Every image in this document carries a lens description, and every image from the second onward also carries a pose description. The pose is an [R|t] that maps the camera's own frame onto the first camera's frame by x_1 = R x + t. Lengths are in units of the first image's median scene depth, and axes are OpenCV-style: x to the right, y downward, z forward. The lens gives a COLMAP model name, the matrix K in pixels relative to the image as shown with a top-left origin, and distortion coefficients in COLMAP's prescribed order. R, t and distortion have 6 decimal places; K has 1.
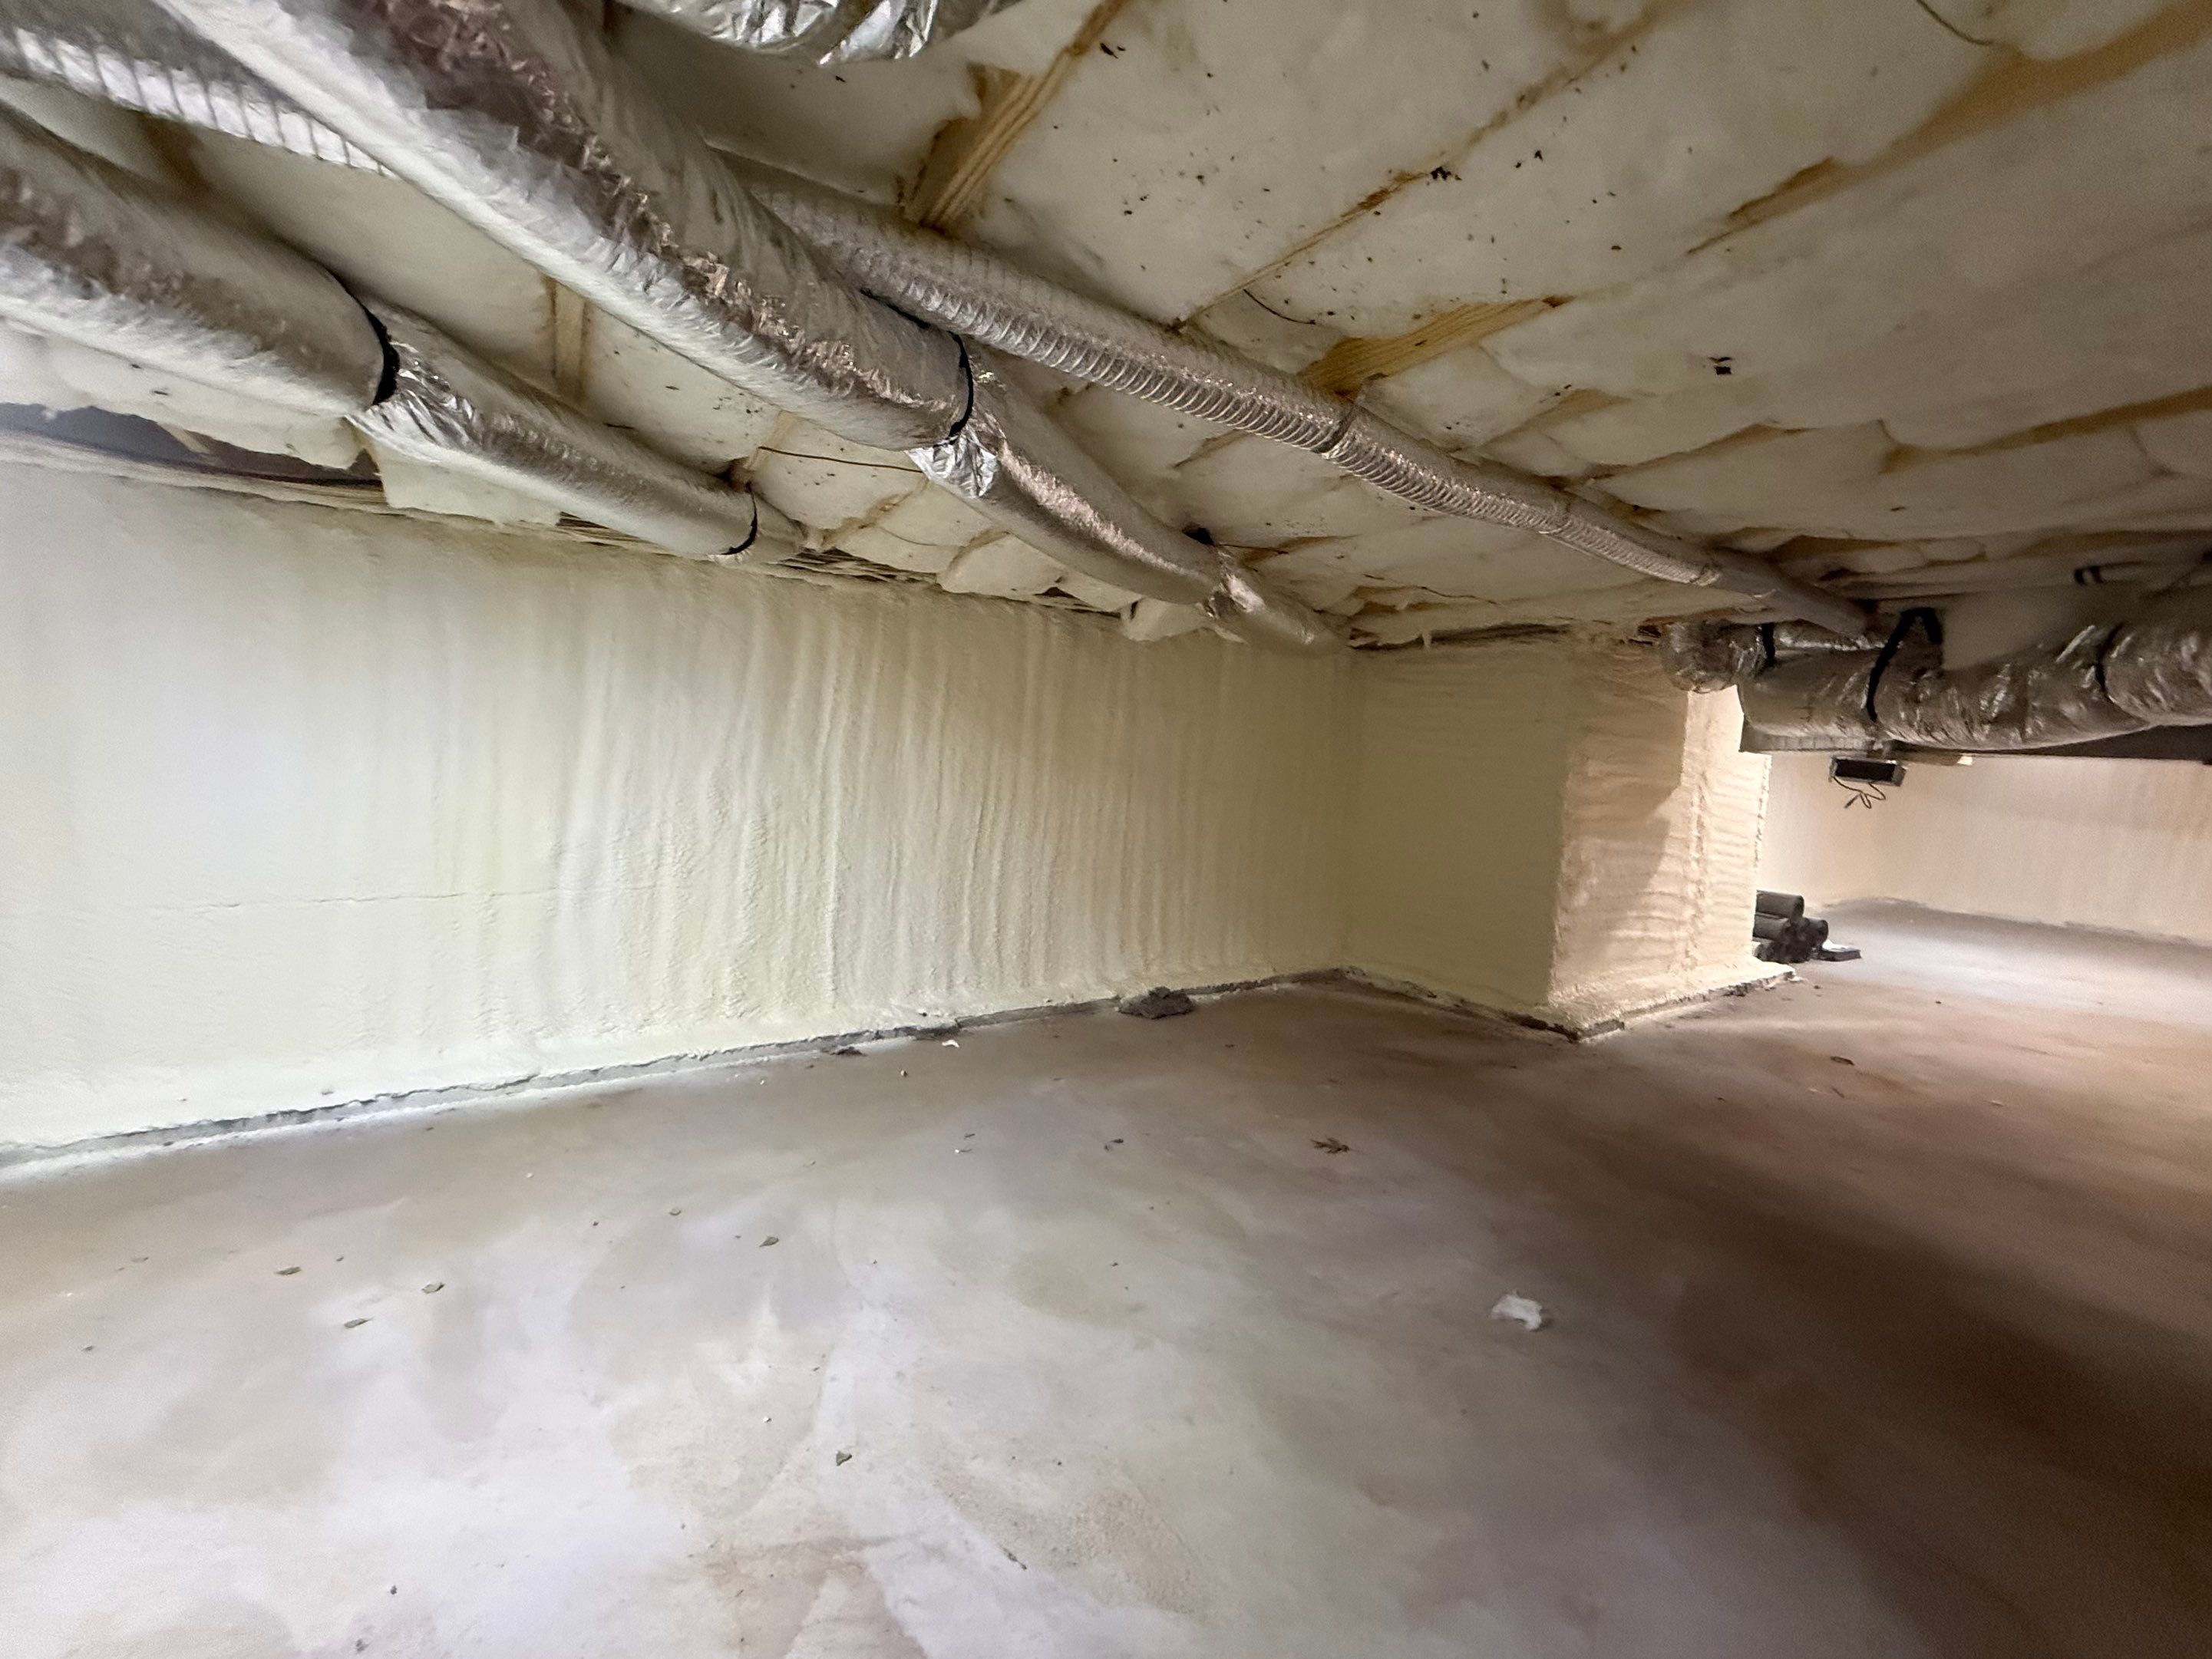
lens RADIAL K [[883.6, 0, 1106.0], [0, 883.6, 829.5], [0, 0, 1]] dist [0.000500, 0.000295]
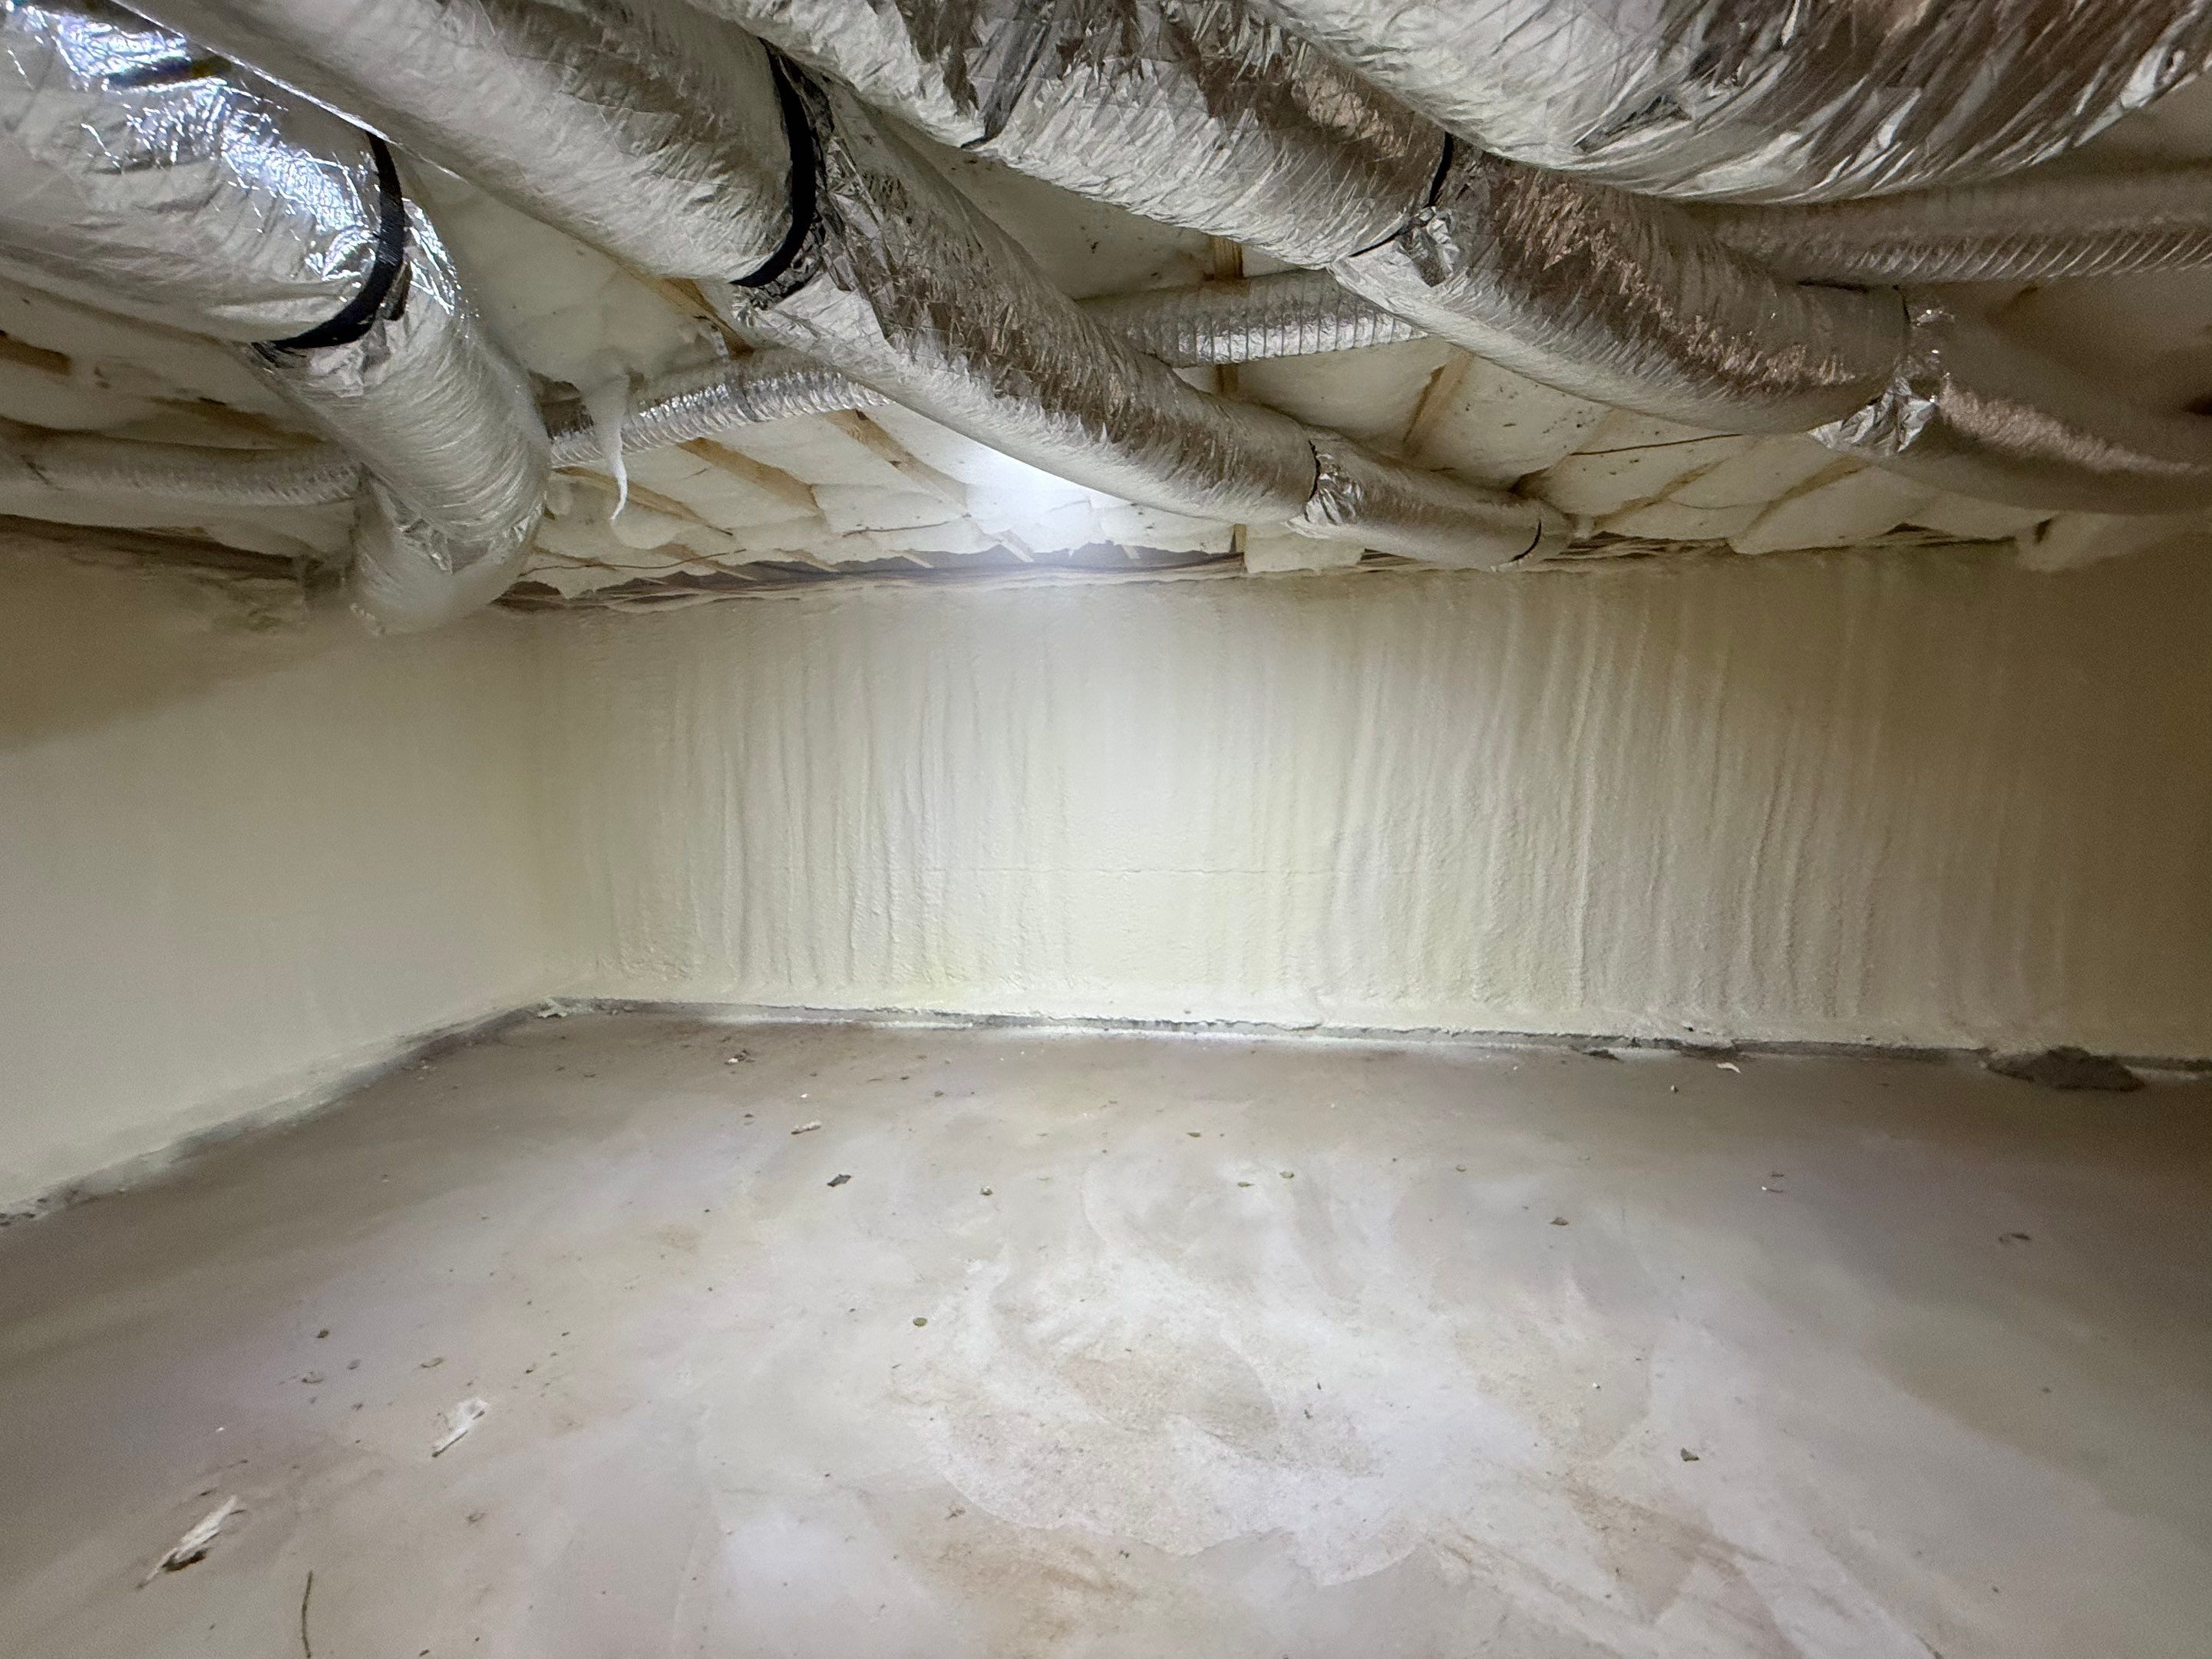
lens RADIAL K [[883.6, 0, 1106.0], [0, 883.6, 829.5], [0, 0, 1]] dist [0.000500, 0.000295]
pose [[0.744675, 0.017481, -0.667198, -0.062342], [-0.009636, 0.999834, 0.015442, -0.003199], [0.667357, -0.005070, 0.744720, -0.084530]]
